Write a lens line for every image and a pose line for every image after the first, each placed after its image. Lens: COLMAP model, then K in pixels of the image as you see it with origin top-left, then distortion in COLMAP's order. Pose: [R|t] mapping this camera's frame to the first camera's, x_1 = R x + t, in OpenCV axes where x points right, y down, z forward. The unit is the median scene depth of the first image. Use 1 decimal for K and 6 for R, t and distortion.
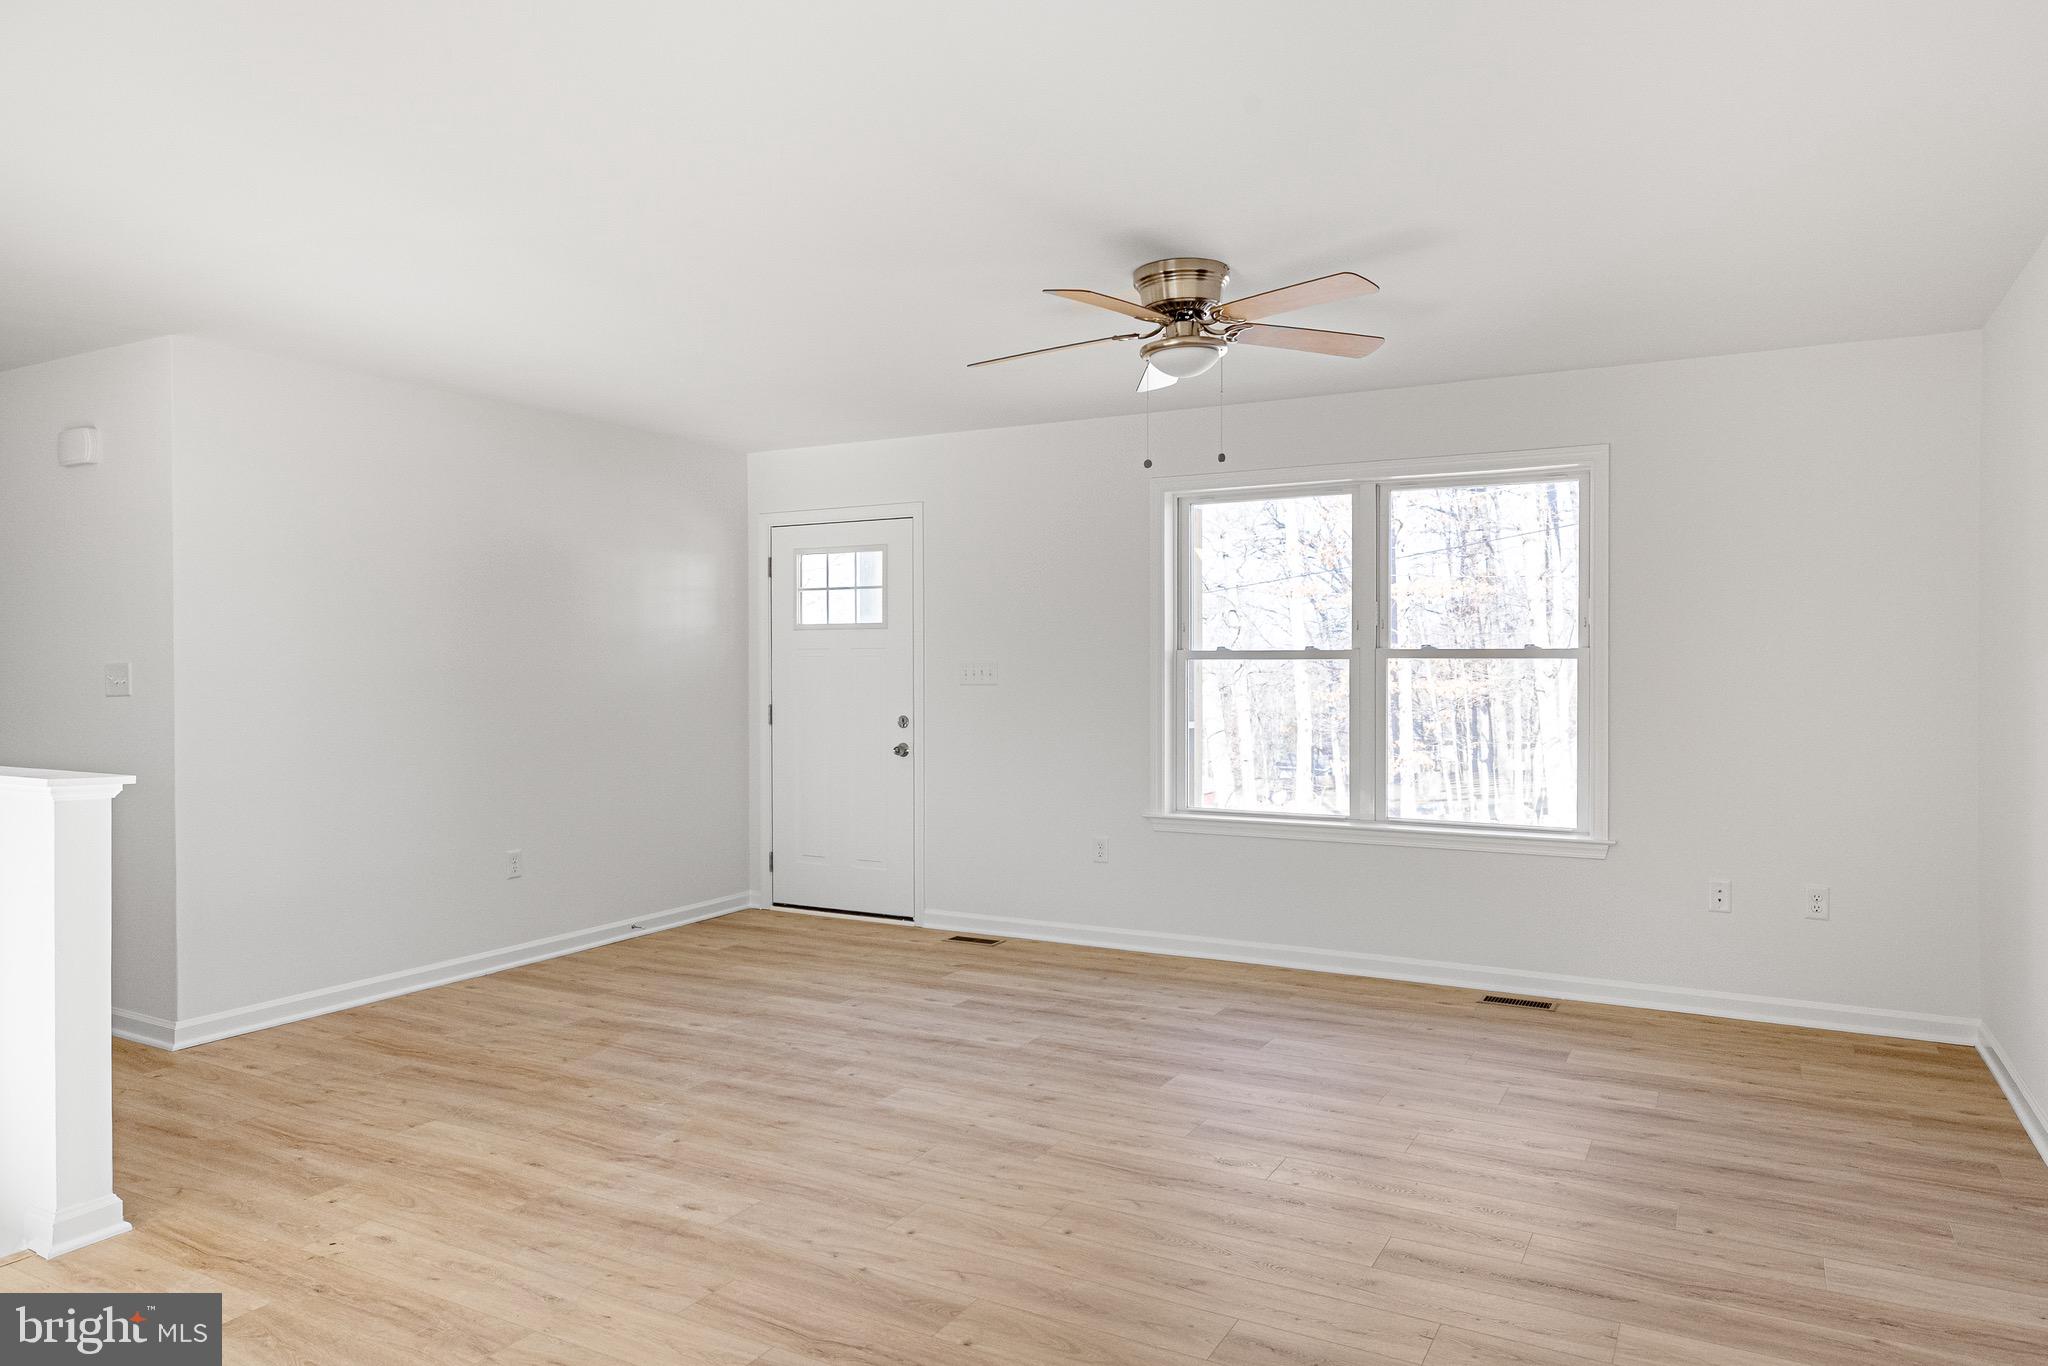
lens RADIAL K [[1276.1, 0, 1027.6], [0, 1276.1, 680.2], [0, 0, 1]] dist [-0.008435, 0.003520]
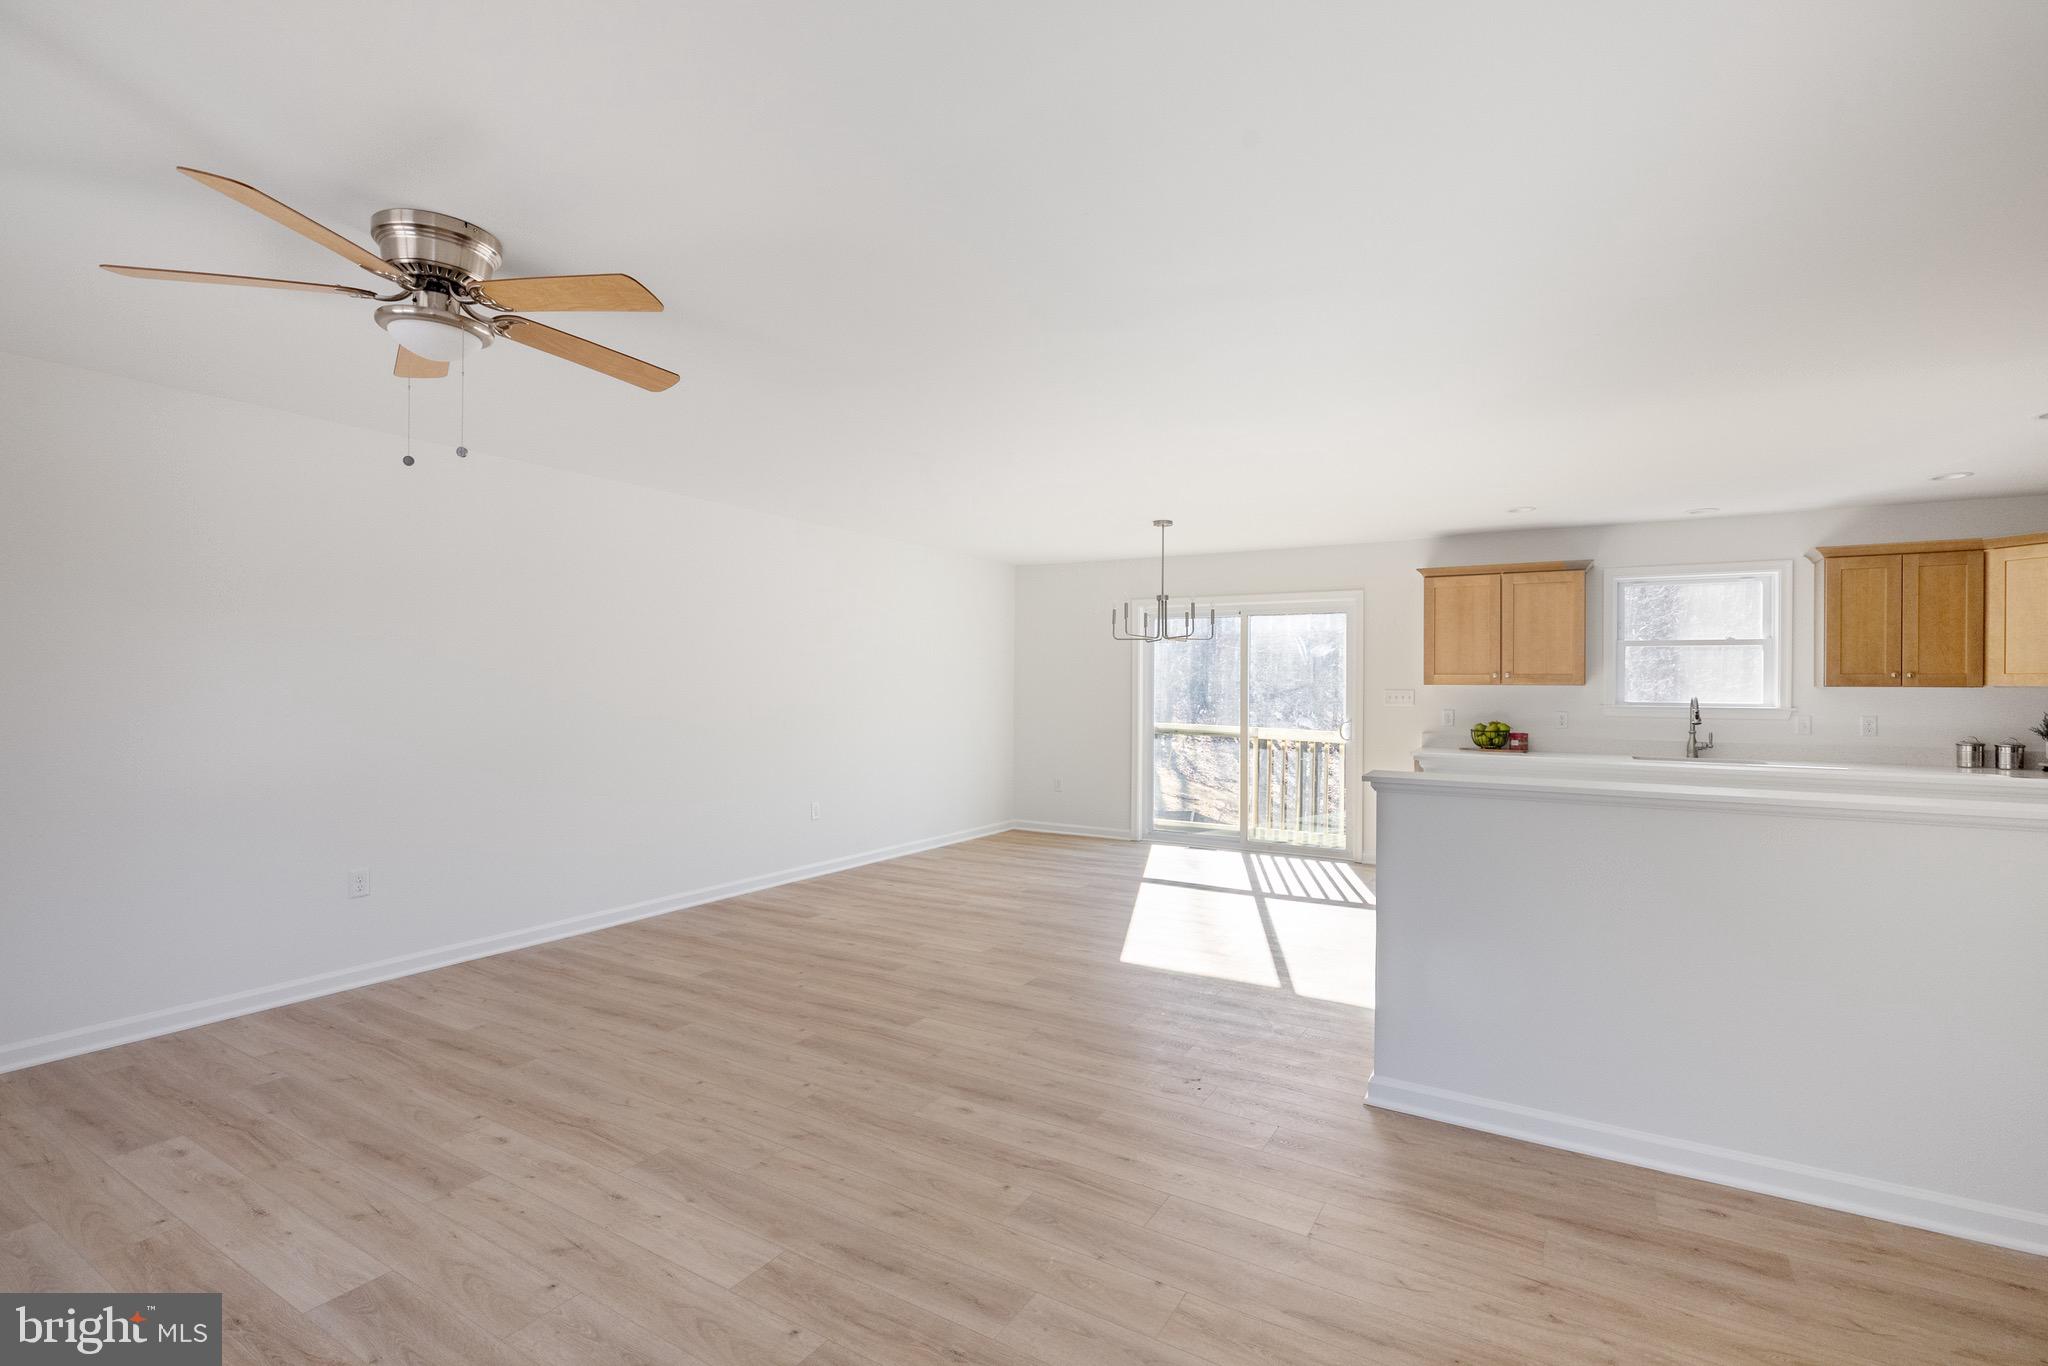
lens RADIAL K [[1043.8, 0, 1022.2], [0, 1043.8, 682.4], [0, 0, 1]] dist [-0.004373, 0.000001]
pose [[-0.998295, -0.004211, 0.058216, -0.346181], [-0.003722, 0.999957, 0.008514, -0.029179], [-0.058250, 0.008282, -0.998268, 1.861462]]
